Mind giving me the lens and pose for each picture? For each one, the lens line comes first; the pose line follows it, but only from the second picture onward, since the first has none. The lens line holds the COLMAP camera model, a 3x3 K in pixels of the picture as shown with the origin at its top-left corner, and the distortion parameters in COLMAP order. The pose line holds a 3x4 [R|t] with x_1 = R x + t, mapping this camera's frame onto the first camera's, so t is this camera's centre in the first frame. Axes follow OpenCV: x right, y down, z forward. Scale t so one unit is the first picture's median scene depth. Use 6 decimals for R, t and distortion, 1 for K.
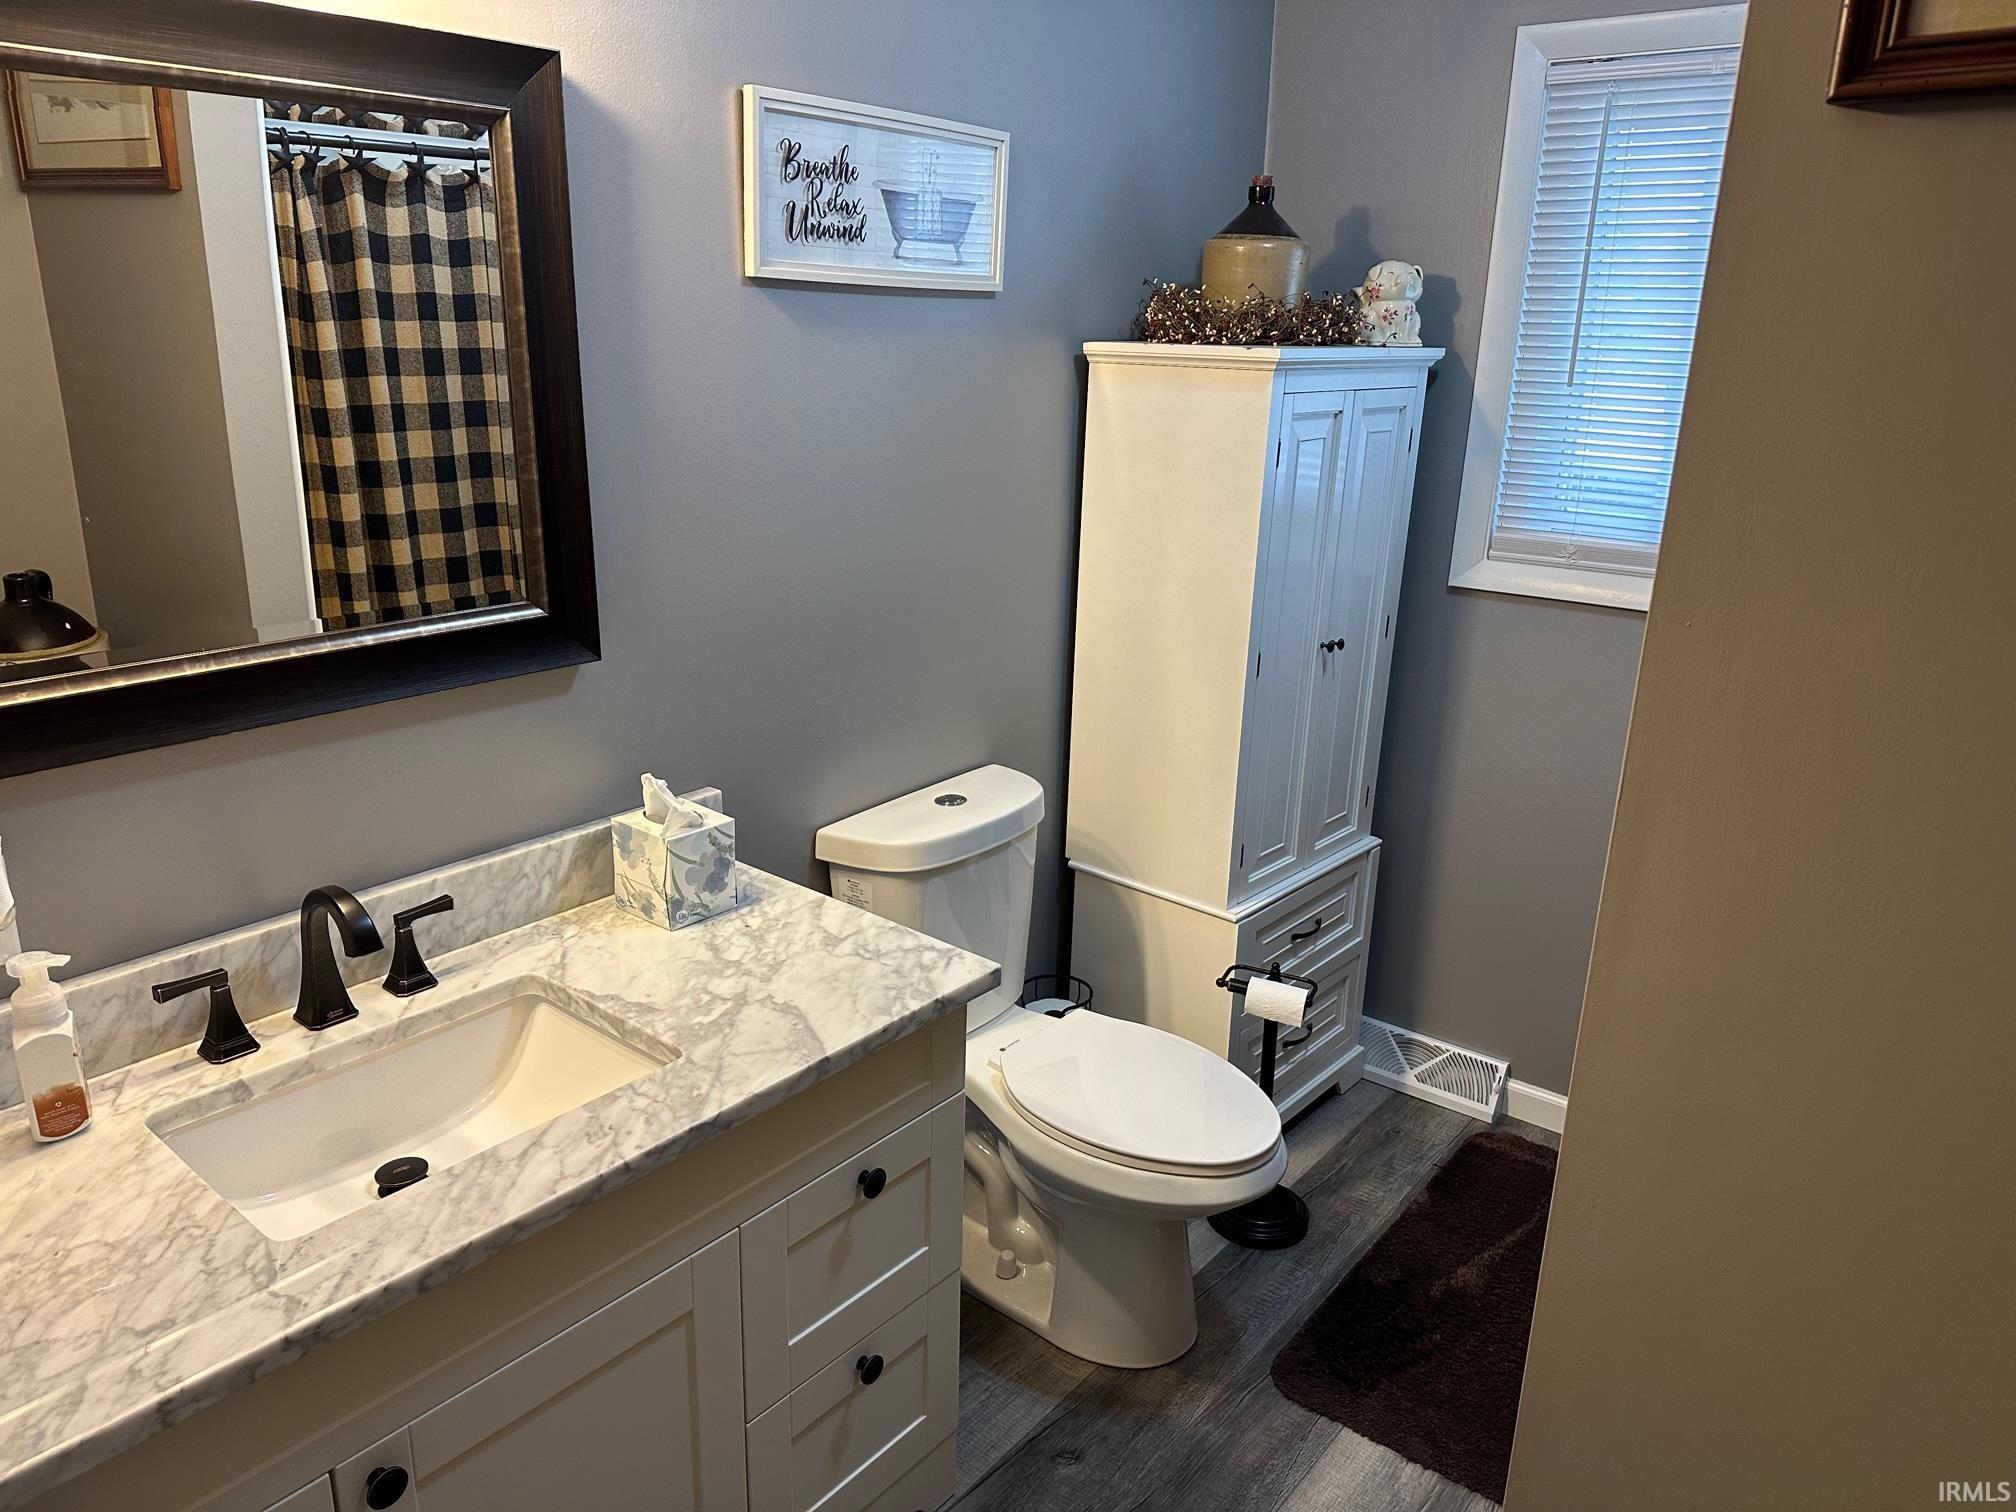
lens RADIAL K [[1396.1, 0, 1030.0], [0, 1396.1, 746.5], [0, 0, 1]] dist [0.089105, -0.156909]
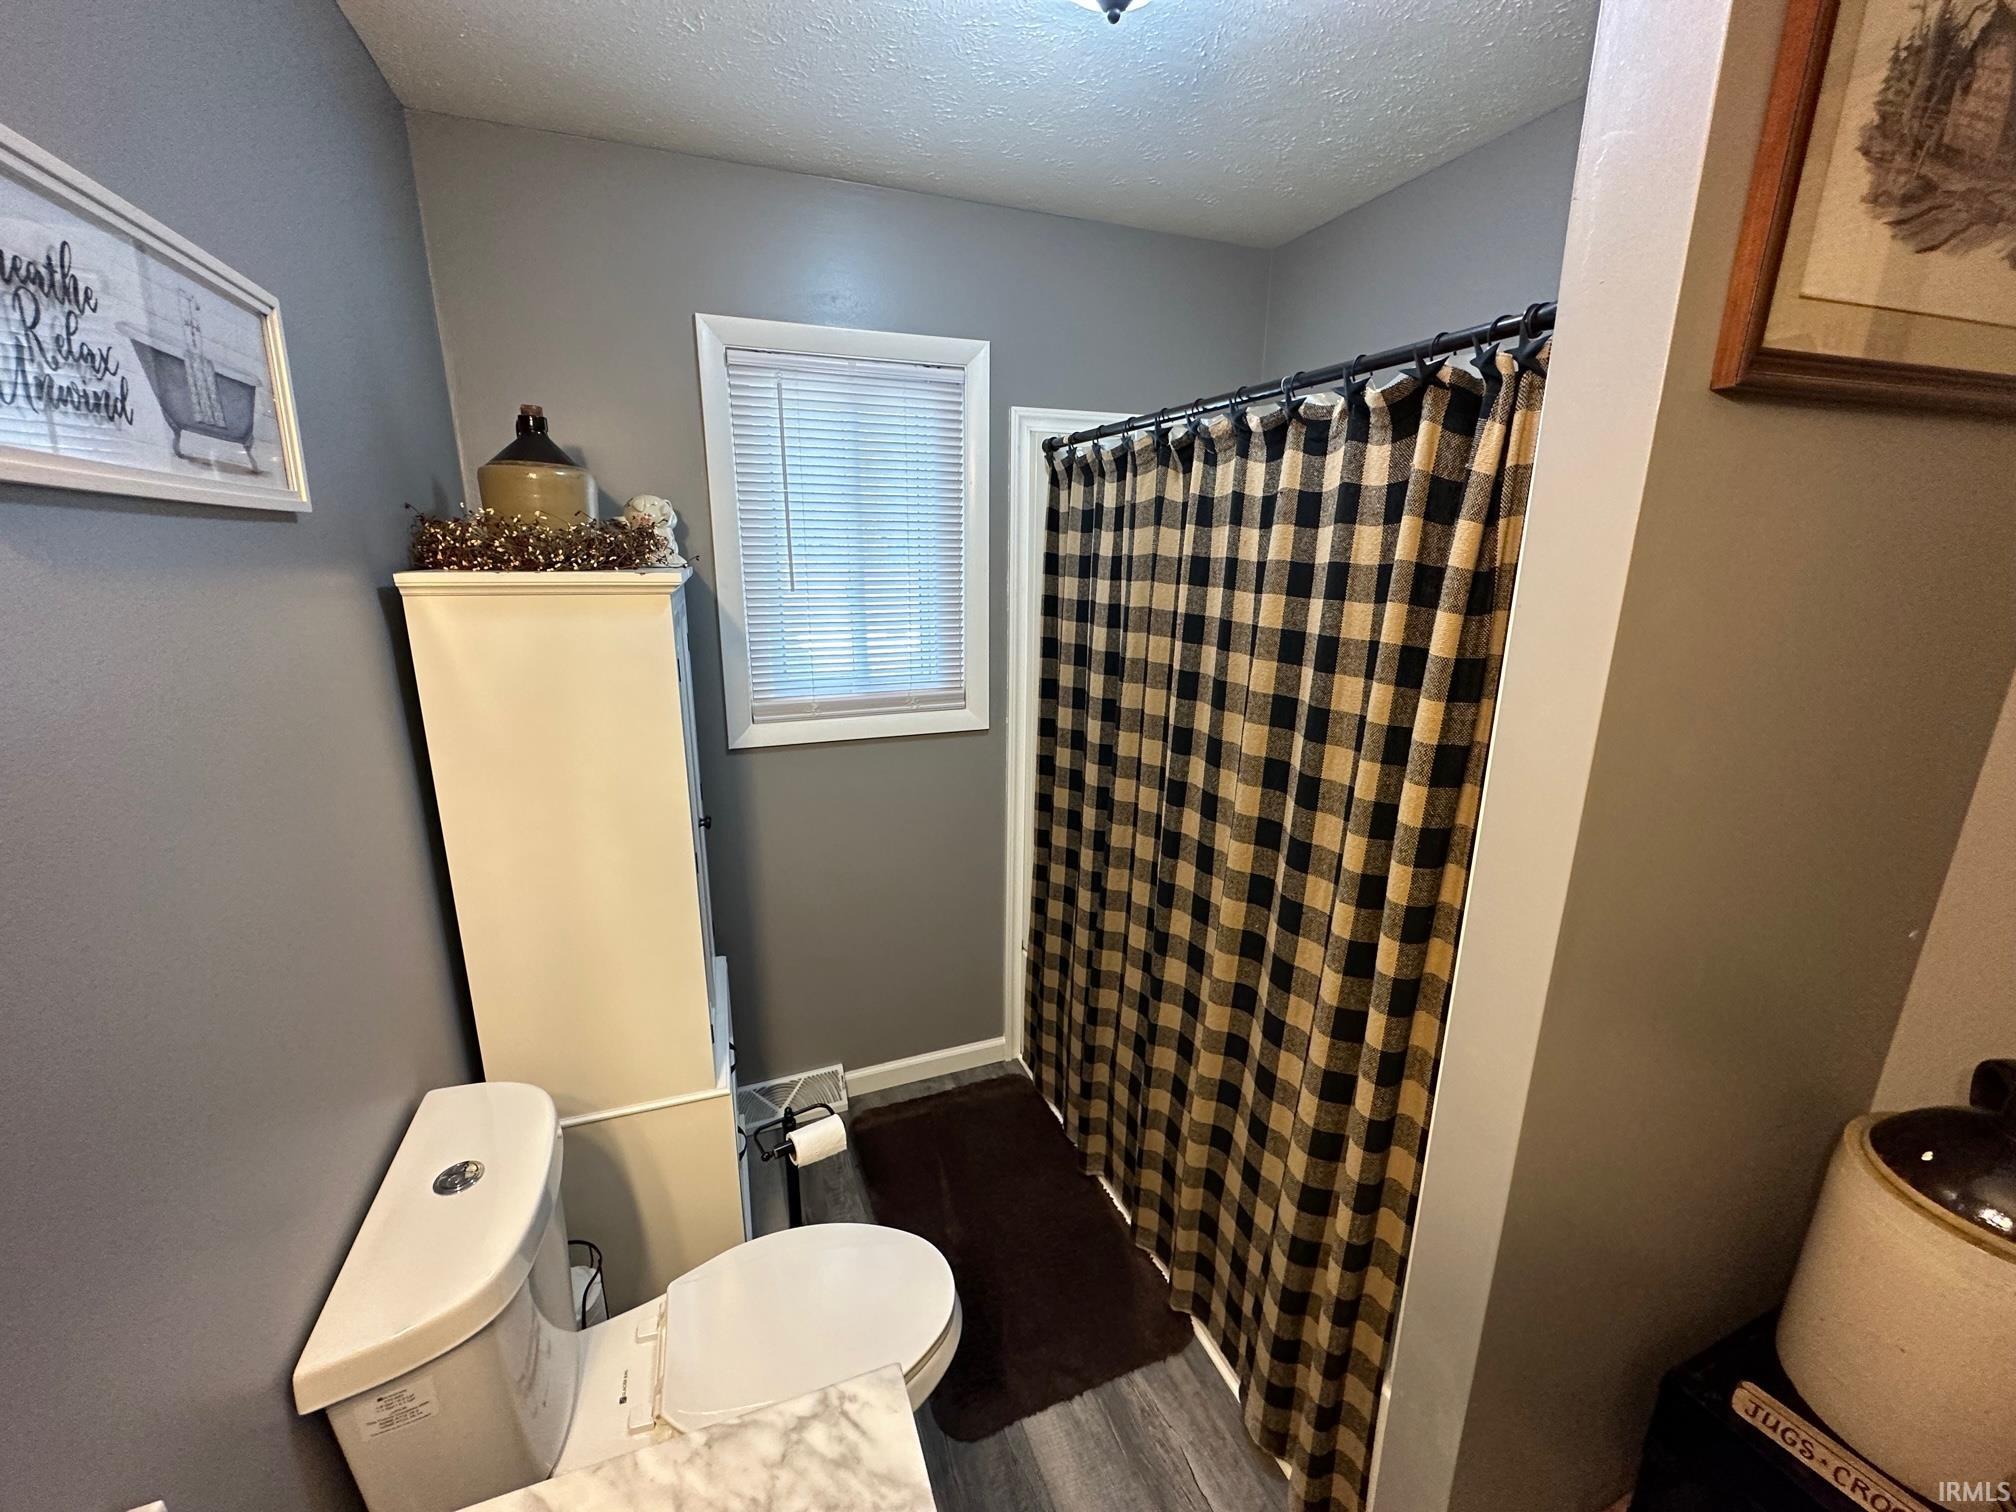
lens RADIAL K [[789.6, 0, 1005.5], [0, 789.6, 753.1], [0, 0, 1]] dist [0.000073, 0.000195]
pose [[0.497437, -0.230951, 0.836192, -0.197990], [0.248996, 0.961363, 0.117399, -0.148229], [-0.830998, 0.149810, 0.535724, 0.457769]]
